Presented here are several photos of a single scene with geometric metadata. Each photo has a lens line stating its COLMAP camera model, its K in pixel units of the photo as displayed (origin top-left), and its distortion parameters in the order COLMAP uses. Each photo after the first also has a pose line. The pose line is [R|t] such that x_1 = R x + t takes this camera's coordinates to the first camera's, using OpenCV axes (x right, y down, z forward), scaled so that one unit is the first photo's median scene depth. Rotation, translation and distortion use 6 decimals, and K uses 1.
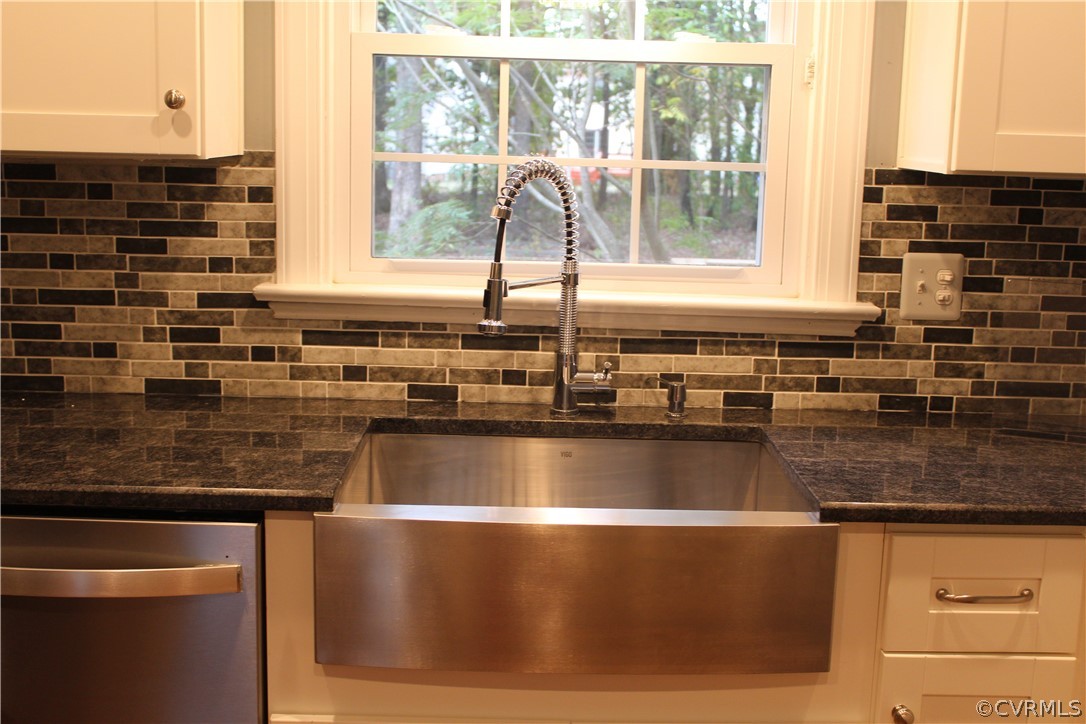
lens RADIAL K [[1326.4, 0, 546.5], [0, 1326.4, 367.3], [0, 0, 1]] dist [-0.062589, 0.000000]
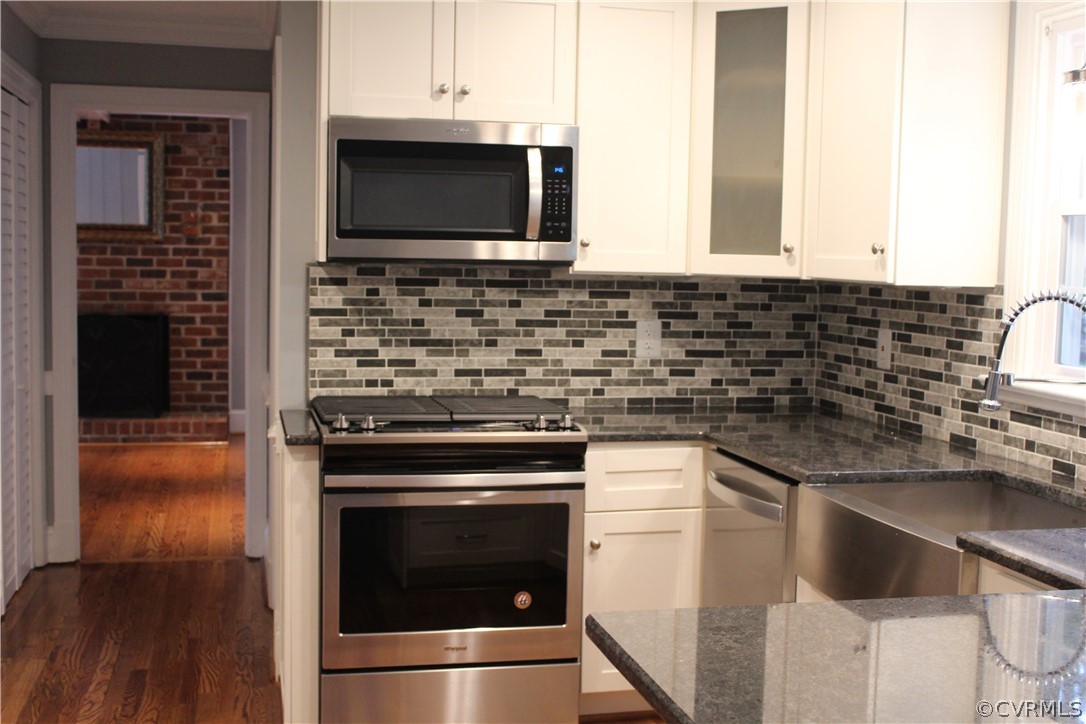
lens RADIAL K [[1326.4, 0, 543.7], [0, 1326.4, 361.9], [0, 0, 1]] dist [-0.062589, 0.000000]
pose [[0.208355, 0.058357, -0.976311, 1.075781], [-0.190491, 0.981524, 0.018015, -0.009201], [0.959323, 0.182225, 0.215621, 0.210922]]
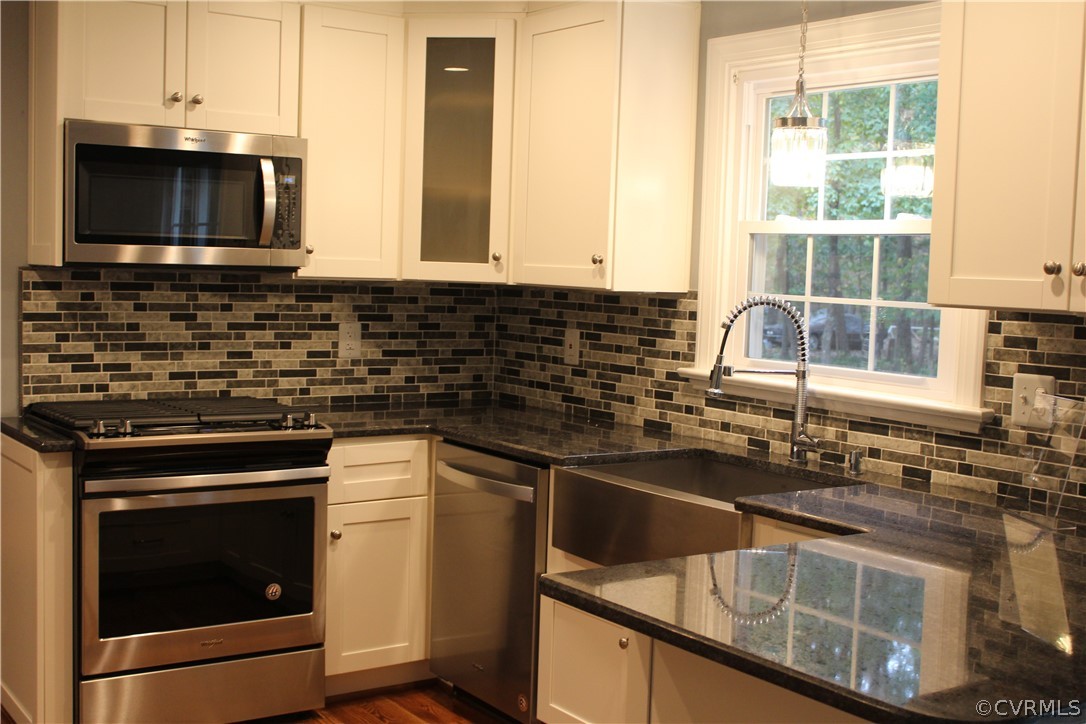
lens RADIAL K [[1326.4, 0, 544.7], [0, 1326.4, 360.3], [0, 0, 1]] dist [-0.062589, 0.000000]
pose [[0.553032, 0.052204, -0.831523, 1.084900], [-0.167284, 0.984668, -0.049439, 0.041974], [0.816193, 0.166442, 0.553286, -0.094138]]
